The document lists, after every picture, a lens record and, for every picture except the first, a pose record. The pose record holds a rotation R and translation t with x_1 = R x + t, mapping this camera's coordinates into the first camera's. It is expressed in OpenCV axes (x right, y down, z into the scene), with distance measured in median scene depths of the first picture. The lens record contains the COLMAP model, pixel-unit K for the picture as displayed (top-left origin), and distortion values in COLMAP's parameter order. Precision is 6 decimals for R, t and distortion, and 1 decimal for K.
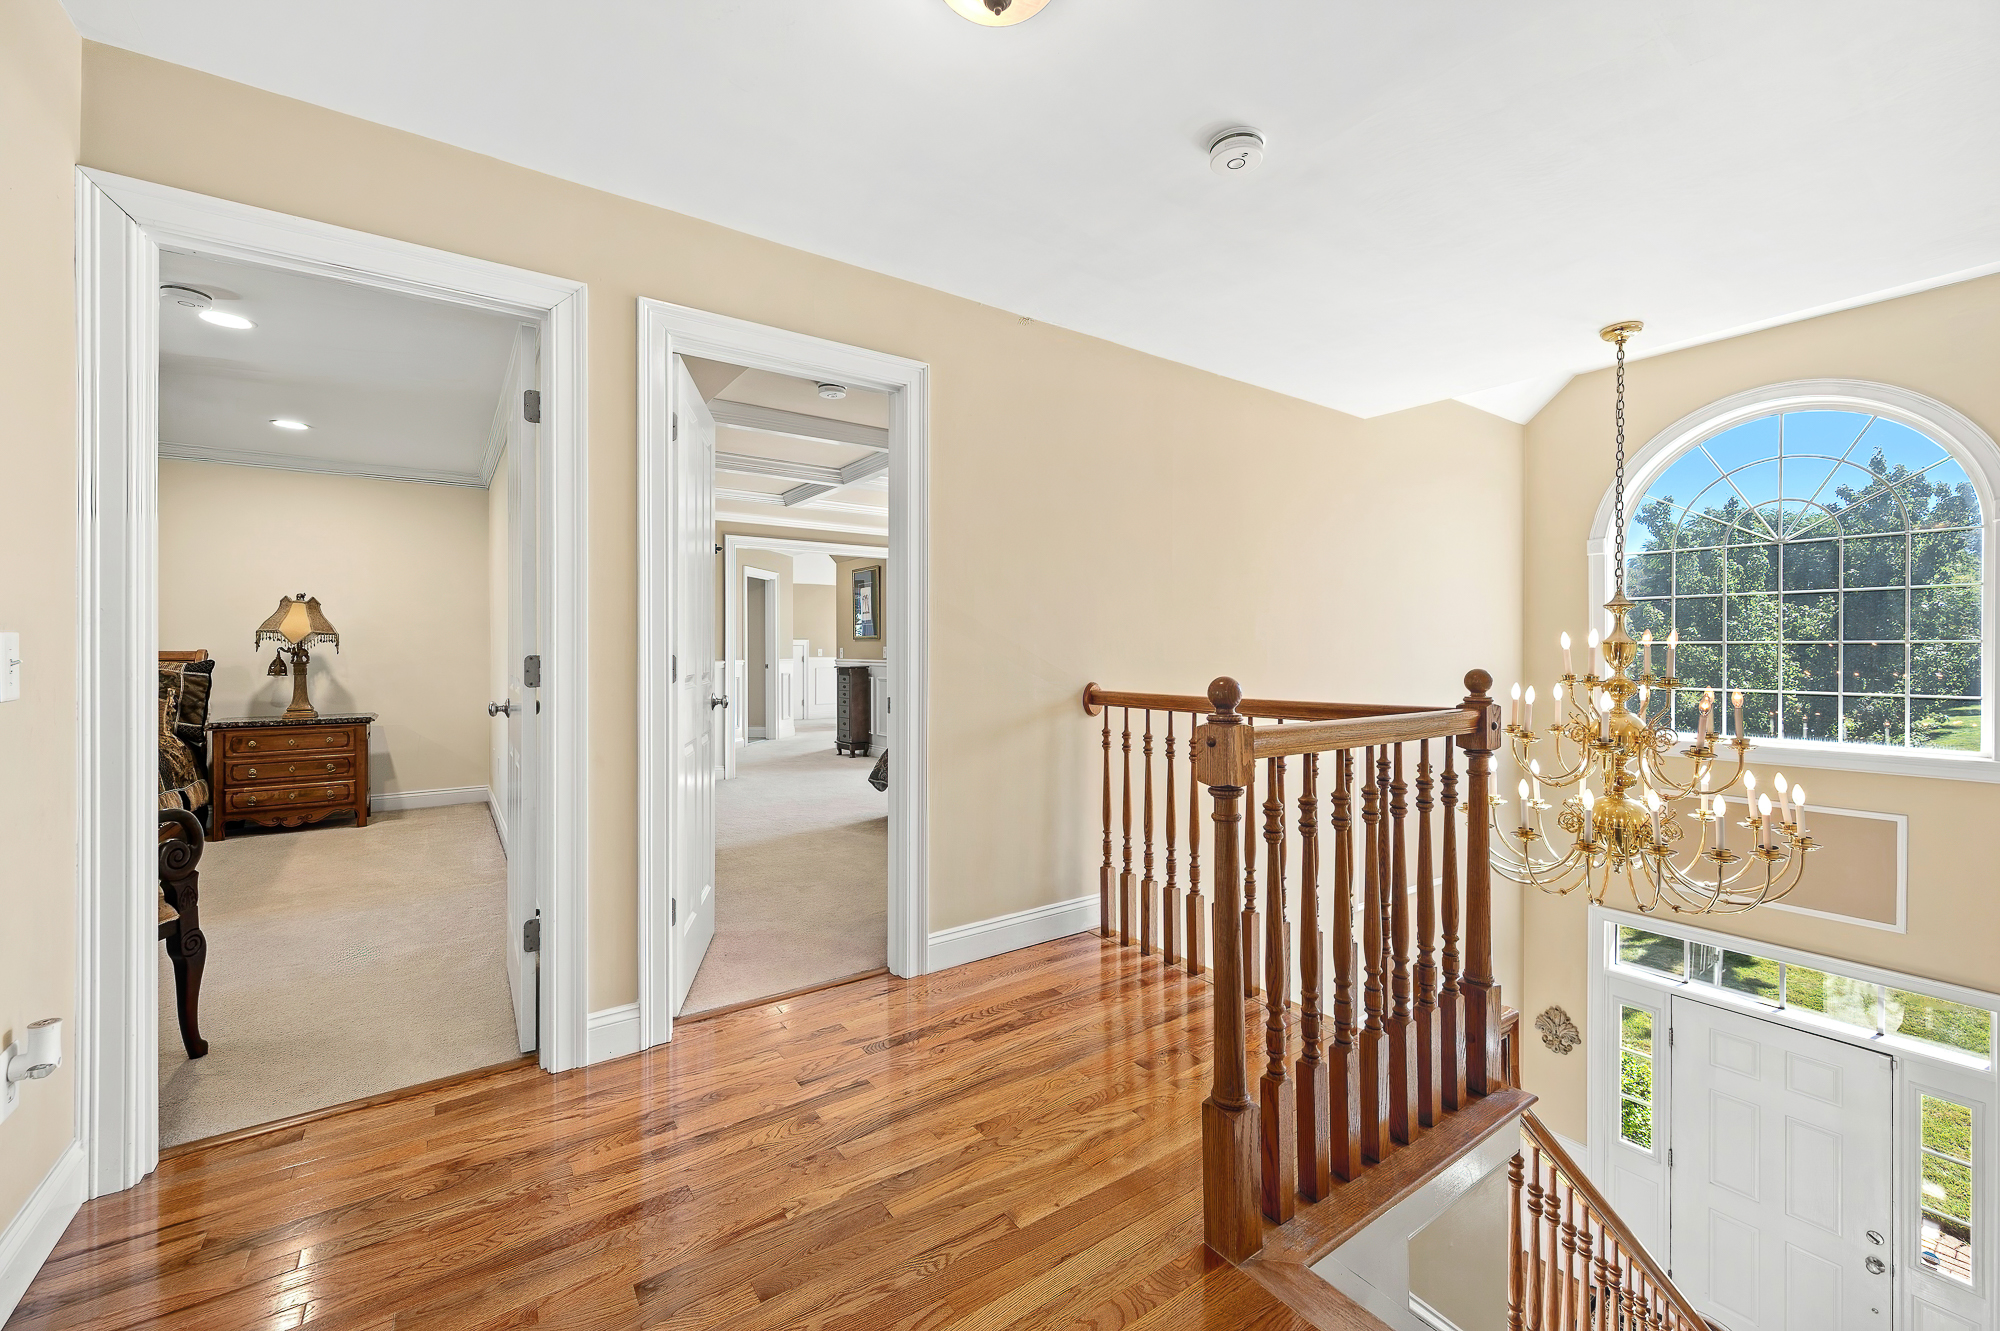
lens RADIAL K [[801.7, 0, 994.5], [0, 801.7, 654.8], [0, 0, 1]] dist [0.002053, 0.000184]
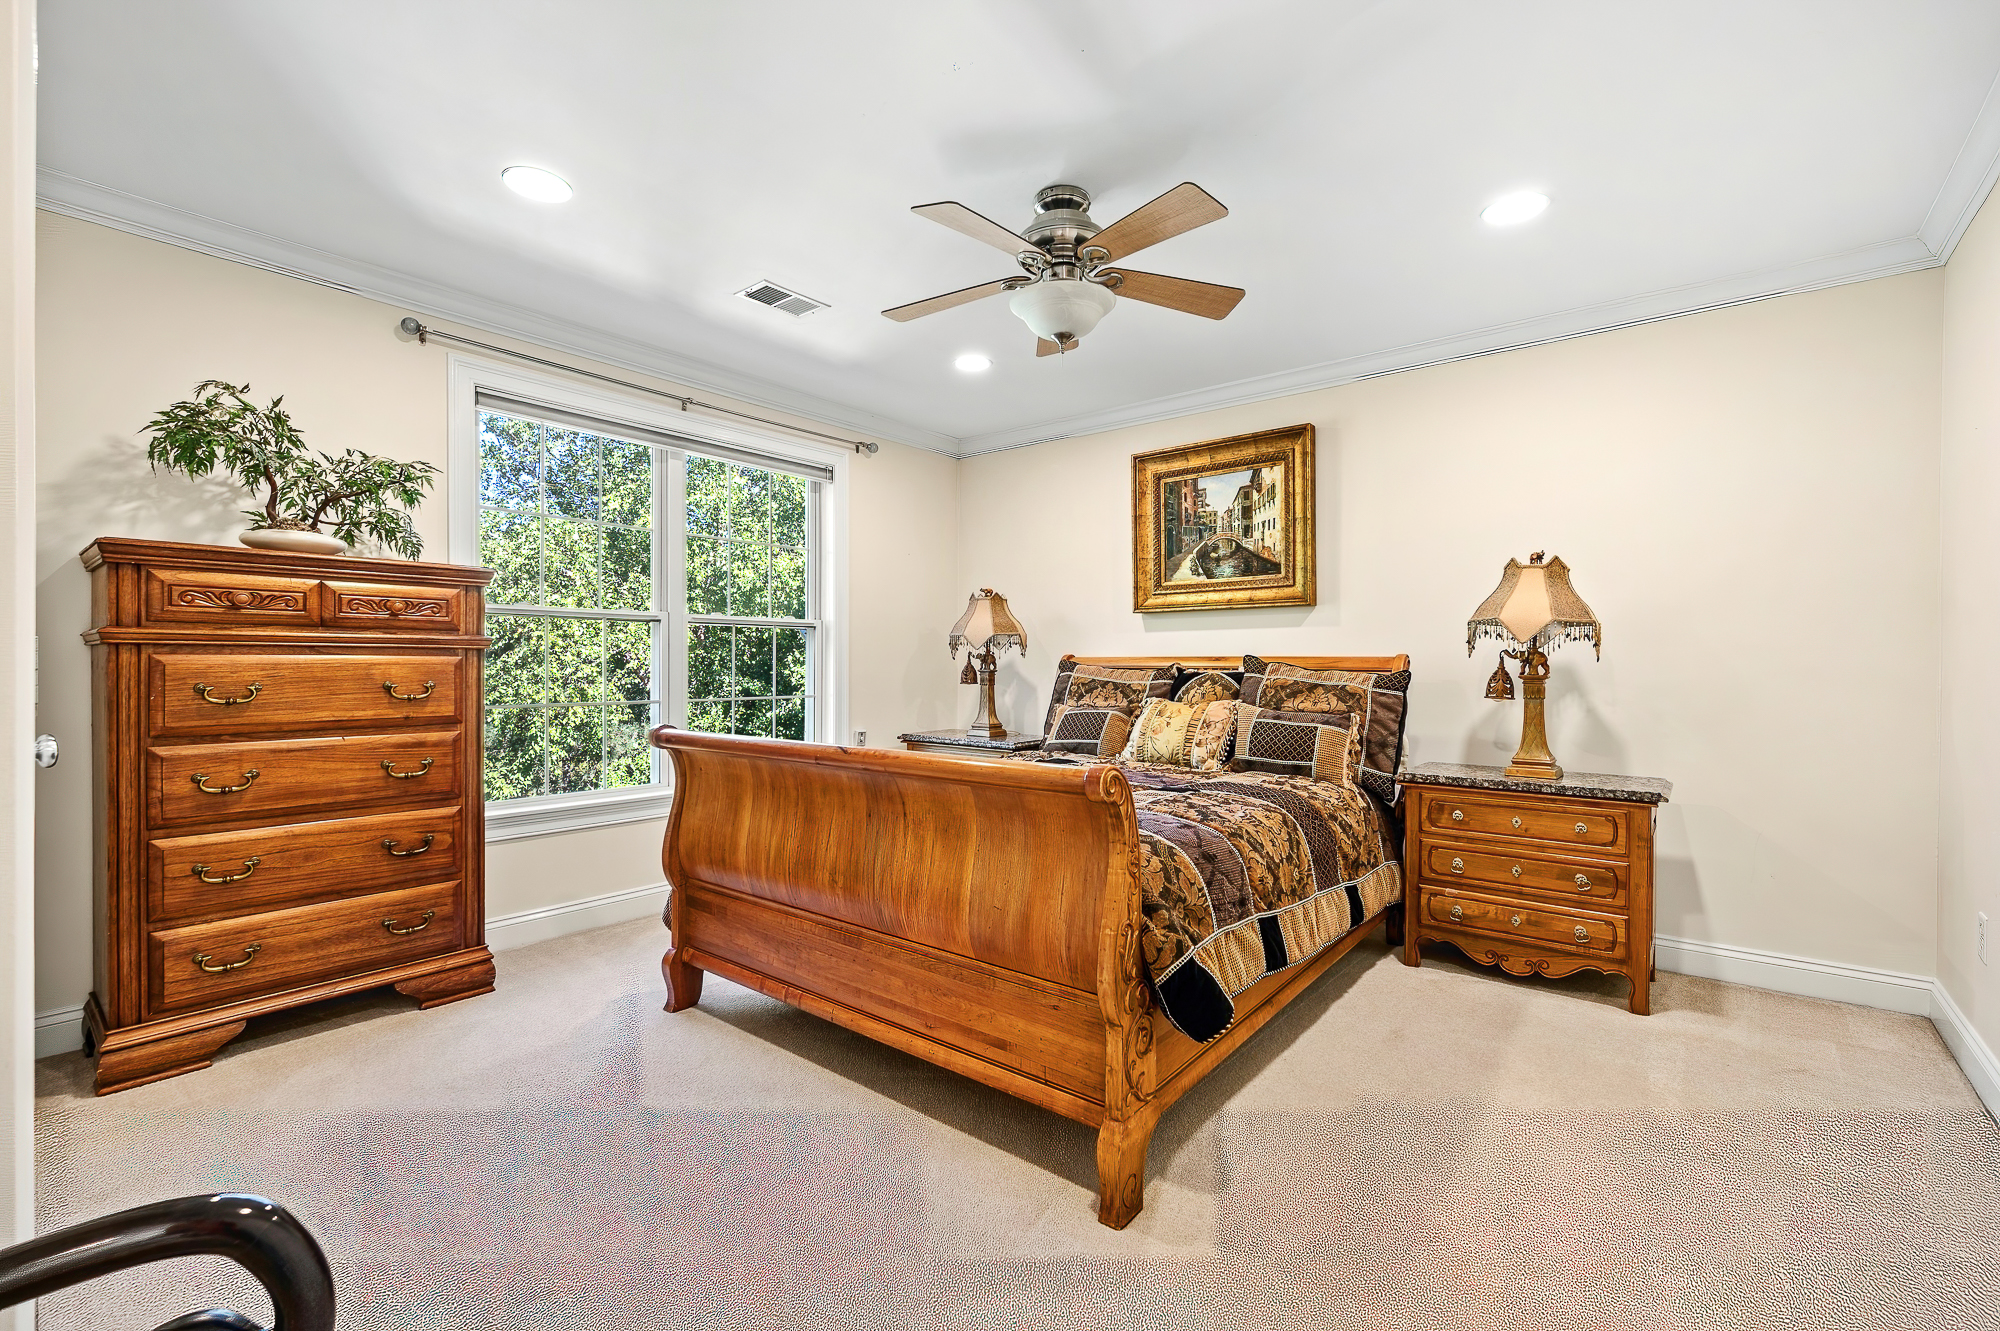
lens RADIAL K [[849.4, 0, 1007.6], [0, 849.4, 668.5], [0, 0, 1]] dist [-0.002296, 0.000162]
pose [[0.268014, 0.006259, -0.963395, -0.397416], [-0.009988, 0.999943, 0.003718, 0.005274], [0.963363, 0.008626, 0.268061, 0.492092]]
